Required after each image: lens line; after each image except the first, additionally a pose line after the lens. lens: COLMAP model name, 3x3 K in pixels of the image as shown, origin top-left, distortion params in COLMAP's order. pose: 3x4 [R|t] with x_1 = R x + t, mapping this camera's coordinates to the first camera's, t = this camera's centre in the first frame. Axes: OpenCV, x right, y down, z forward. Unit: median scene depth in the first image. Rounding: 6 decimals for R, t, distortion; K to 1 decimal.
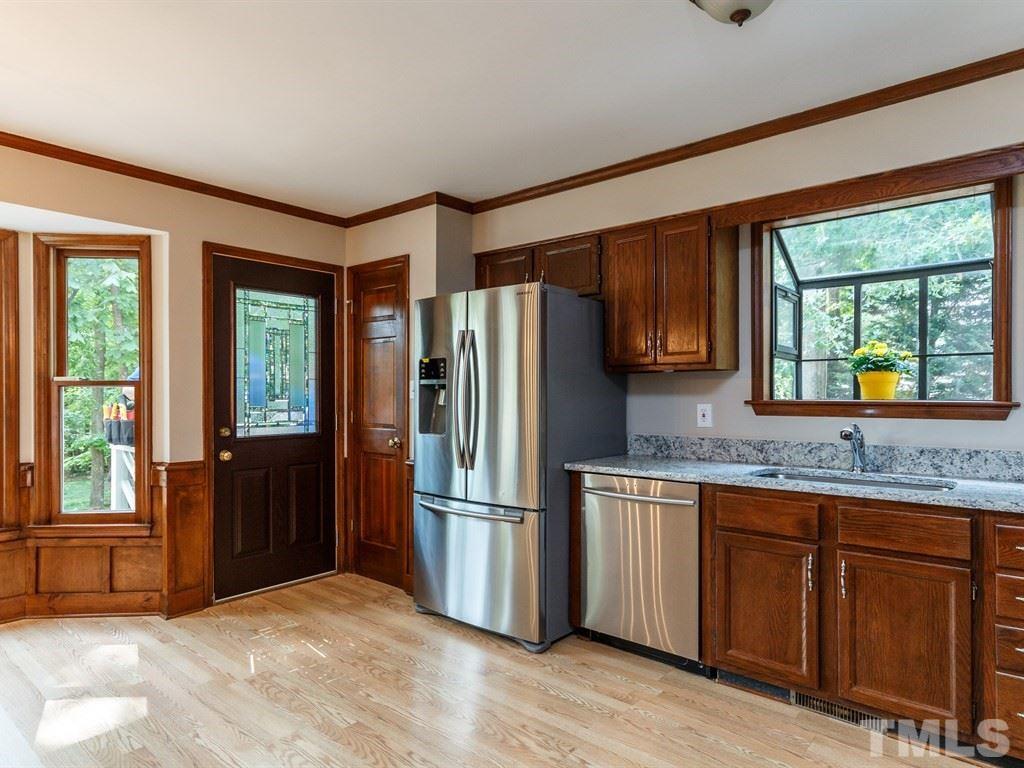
lens RADIAL K [[616.7, 0, 512.2], [0, 616.7, 388.7], [0, 0, 1]] dist [0.006312, 0.001271]
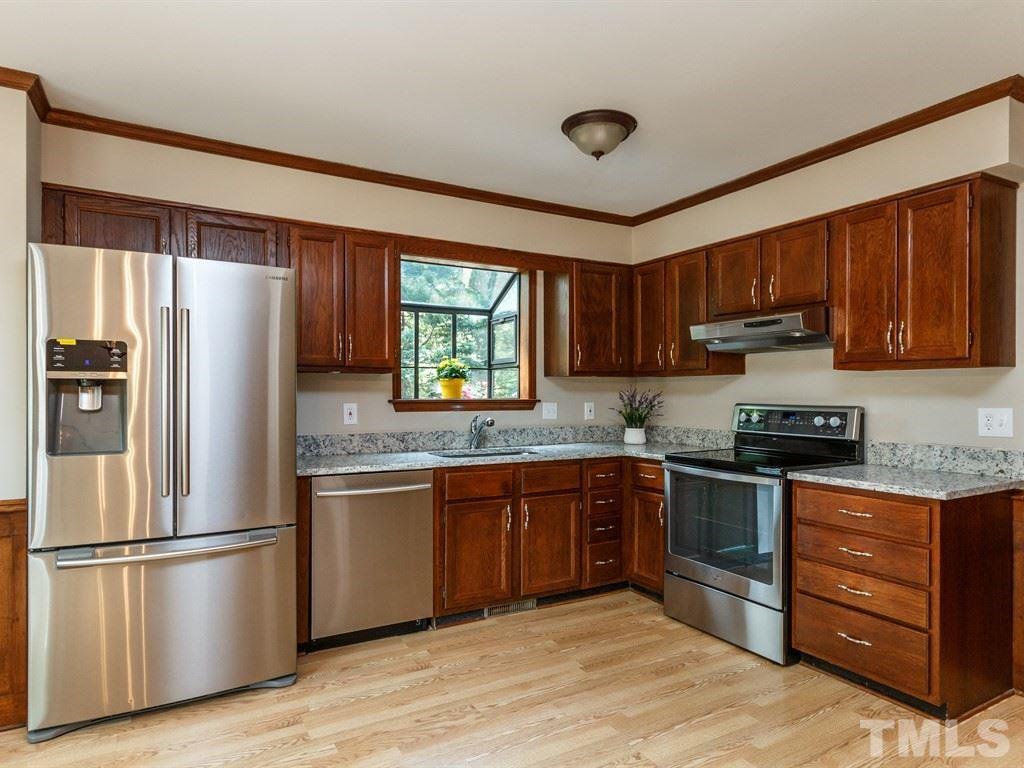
lens RADIAL K [[616.7, 0, 511.6], [0, 616.7, 389.7], [0, 0, 1]] dist [0.006312, 0.001271]
pose [[0.338326, 0.008088, 0.940994, -0.667509], [-0.010877, 0.999930, -0.004684, 0.002752], [-0.940966, -0.008651, 0.338390, 0.386114]]
